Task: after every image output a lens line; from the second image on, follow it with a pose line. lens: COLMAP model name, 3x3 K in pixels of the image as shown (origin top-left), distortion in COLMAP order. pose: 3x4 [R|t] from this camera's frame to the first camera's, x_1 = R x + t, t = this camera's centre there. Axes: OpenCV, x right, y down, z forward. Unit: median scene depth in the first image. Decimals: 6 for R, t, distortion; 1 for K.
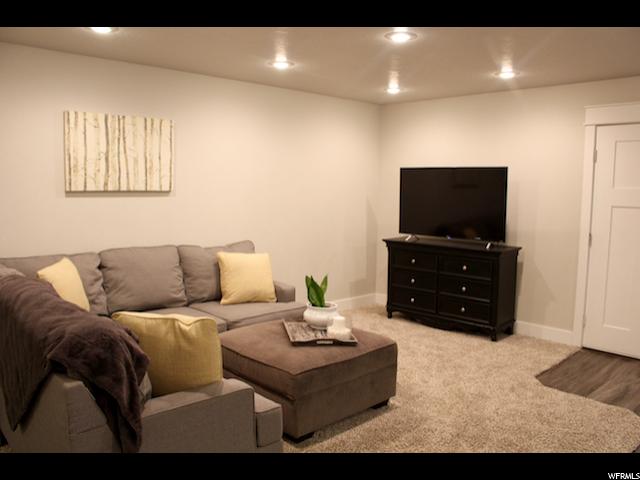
lens RADIAL K [[515.9, 0, 303.4], [0, 515.9, 240.0], [0, 0, 1]] dist [-0.093336, 0.004997]
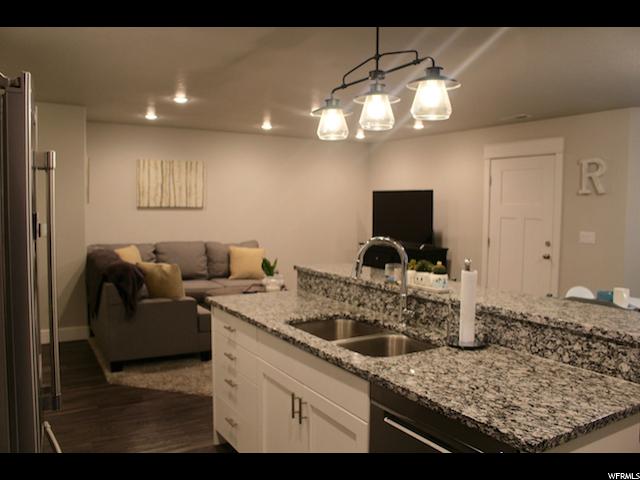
lens RADIAL K [[515.9, 0, 303.4], [0, 515.9, 240.0], [0, 0, 1]] dist [-0.093336, 0.004997]
pose [[0.976812, 0.013365, -0.213680, 0.401722], [-0.021745, 0.999082, -0.036916, 0.059592], [0.212991, 0.040706, 0.976206, -0.495724]]
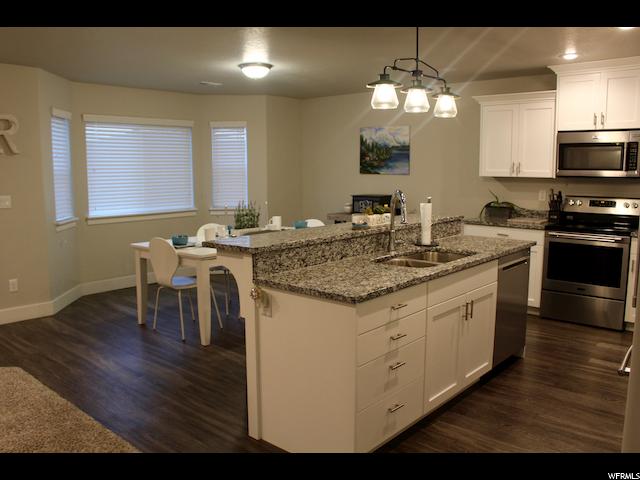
lens RADIAL K [[568.3, 0, 320.0], [0, 568.3, 240.0], [0, 0, 1]] dist [-0.110102, 0.013155]
pose [[-0.090976, -0.144642, 0.985293, -0.443400], [0.109917, 0.981892, 0.154292, -0.033883], [-0.989768, 0.122337, -0.073430, 0.243653]]
